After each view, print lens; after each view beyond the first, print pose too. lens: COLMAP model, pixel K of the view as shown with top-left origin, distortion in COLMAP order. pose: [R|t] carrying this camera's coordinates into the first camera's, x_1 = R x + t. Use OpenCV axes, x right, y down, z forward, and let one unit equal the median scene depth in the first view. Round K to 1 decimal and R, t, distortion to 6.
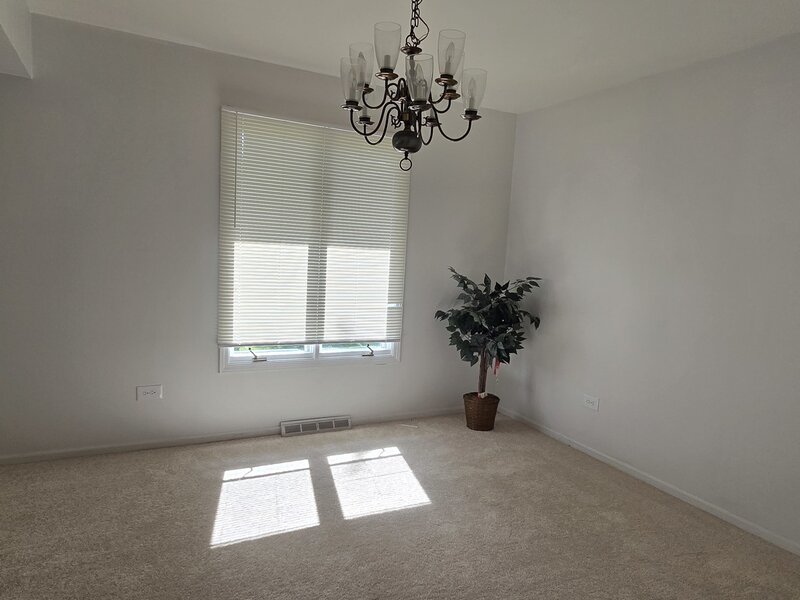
lens RADIAL K [[531.4, 0, 400.4], [0, 531.4, 310.9], [0, 0, 1]] dist [-0.002170, -0.001433]
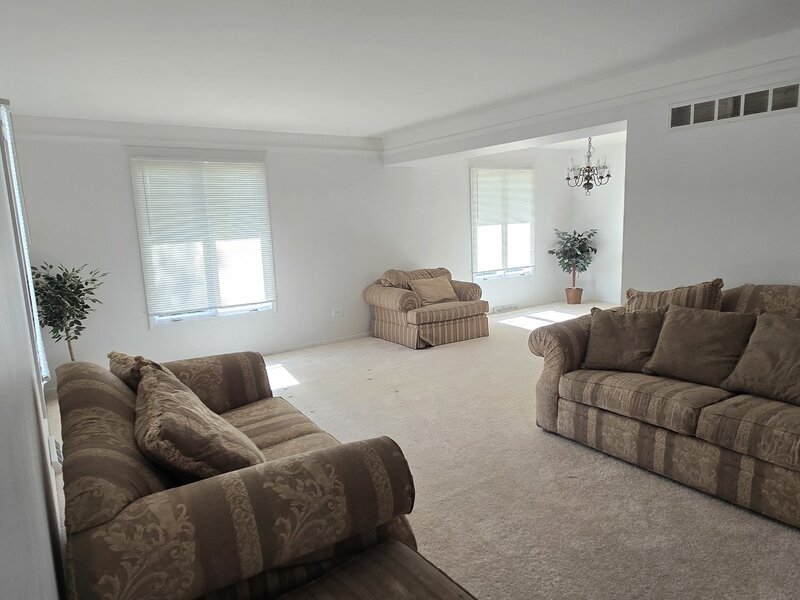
lens RADIAL K [[531.4, 0, 400.4], [0, 531.4, 310.9], [0, 0, 1]] dist [-0.002170, -0.001433]
pose [[0.987426, -0.118479, 0.104659, -0.771502], [0.113289, 0.992081, 0.054233, 0.057874], [-0.110256, -0.041694, 0.993028, -1.030522]]
